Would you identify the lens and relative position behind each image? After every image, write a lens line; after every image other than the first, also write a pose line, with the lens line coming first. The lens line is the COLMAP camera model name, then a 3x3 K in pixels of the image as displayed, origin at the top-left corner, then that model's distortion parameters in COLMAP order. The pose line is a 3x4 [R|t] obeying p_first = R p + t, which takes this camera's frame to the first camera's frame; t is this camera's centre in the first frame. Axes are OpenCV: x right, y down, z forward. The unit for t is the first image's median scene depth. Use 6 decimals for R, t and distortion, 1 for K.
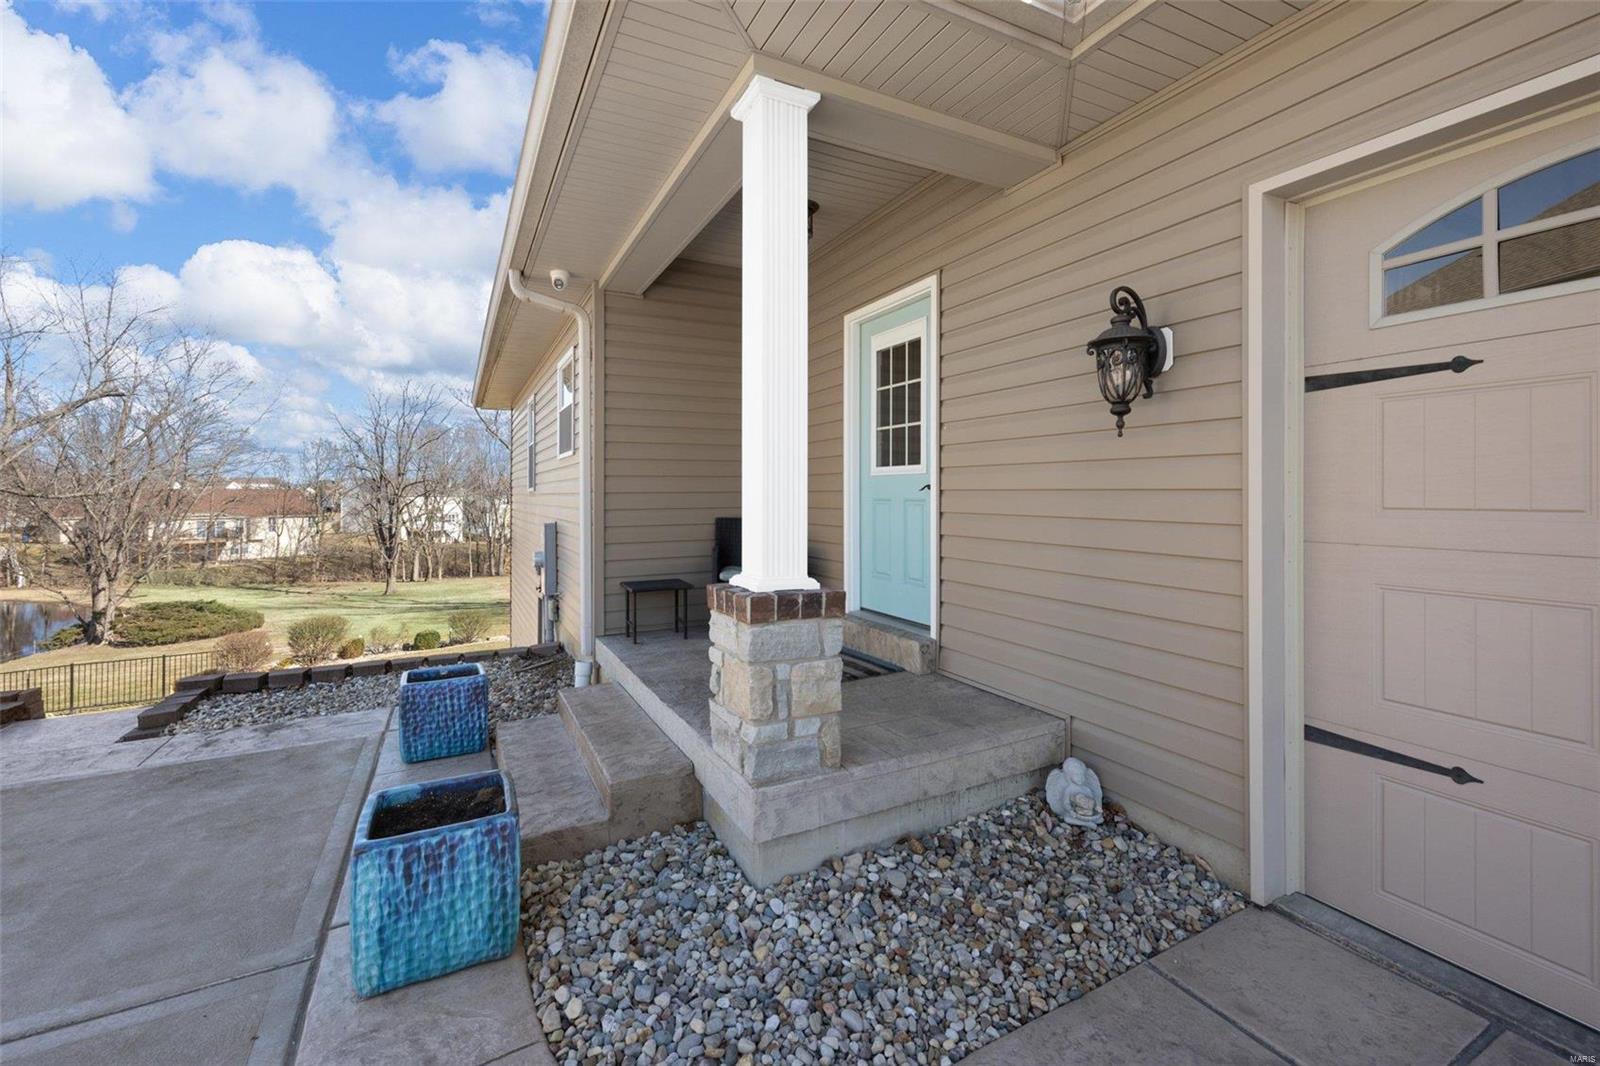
lens RADIAL K [[676.2, 0, 797.0], [0, 676.2, 494.5], [0, 0, 1]] dist [-0.000079, -0.000026]
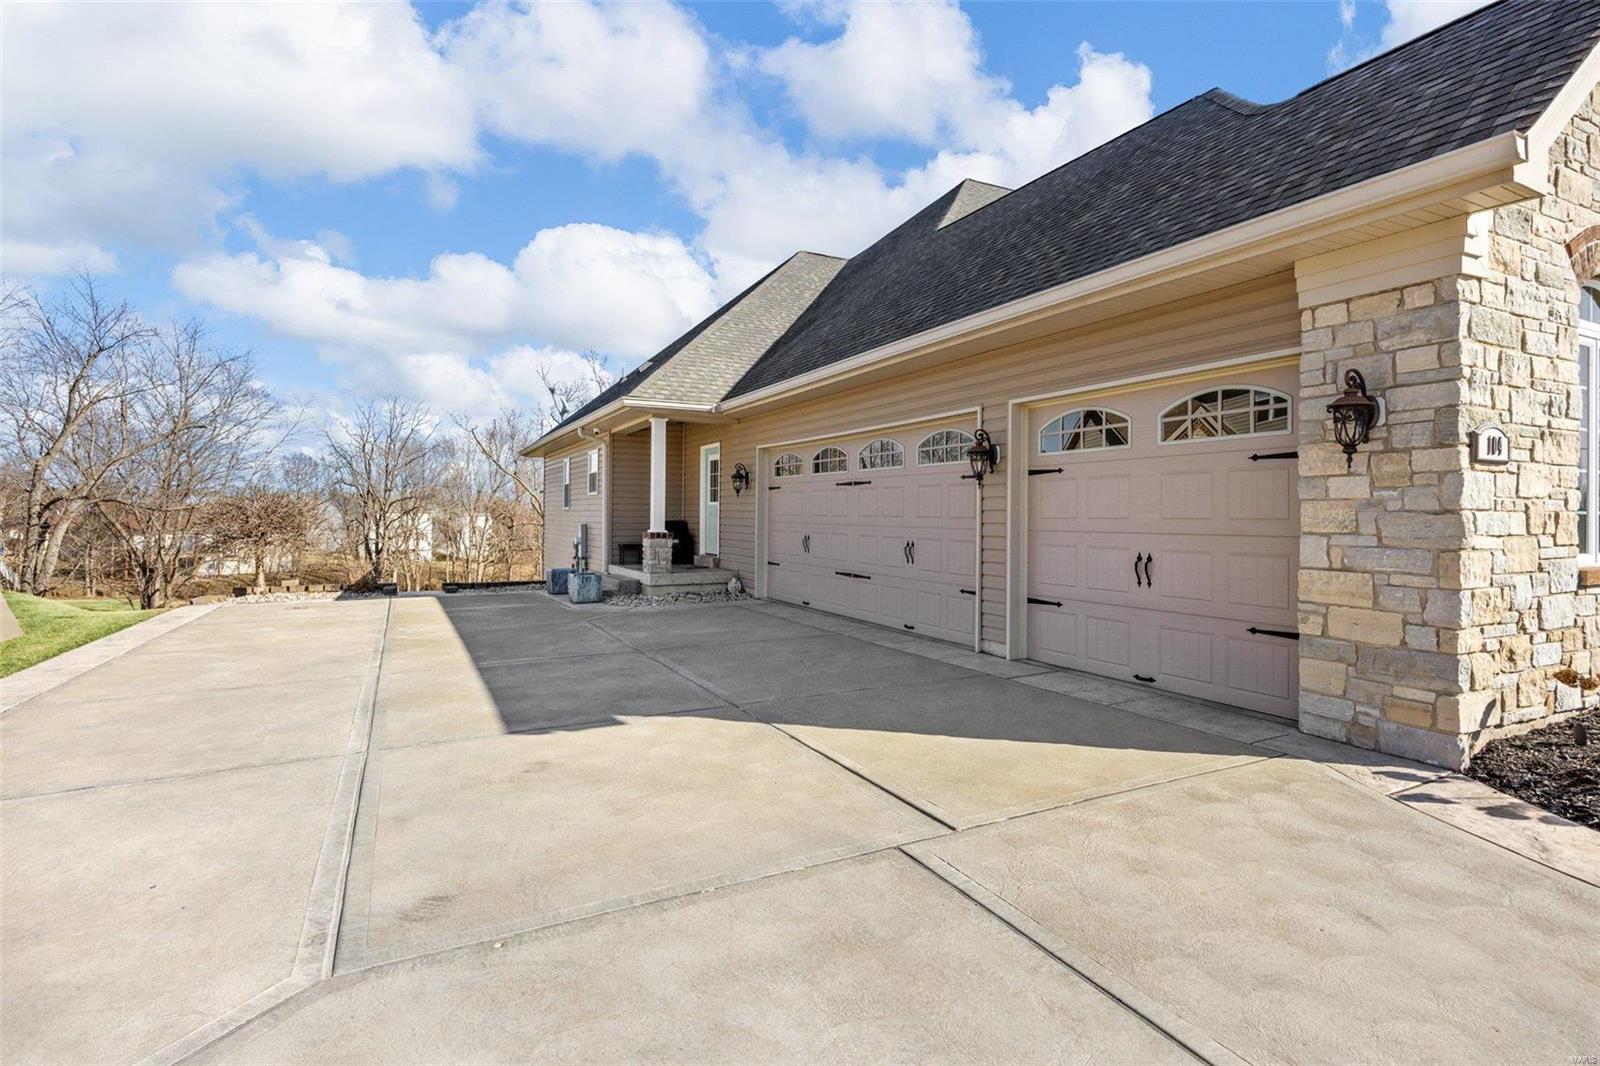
lens RADIAL K [[783.3, 0, 800.0], [0, 783.3, 533.0], [0, 0, 1]] dist [-0.000065, -0.000014]
pose [[0.999941, 0.007787, -0.007603, 0.523391], [-0.007593, 0.999653, 0.025217, 0.003825], [0.007797, -0.025157, 0.999653, -2.279952]]
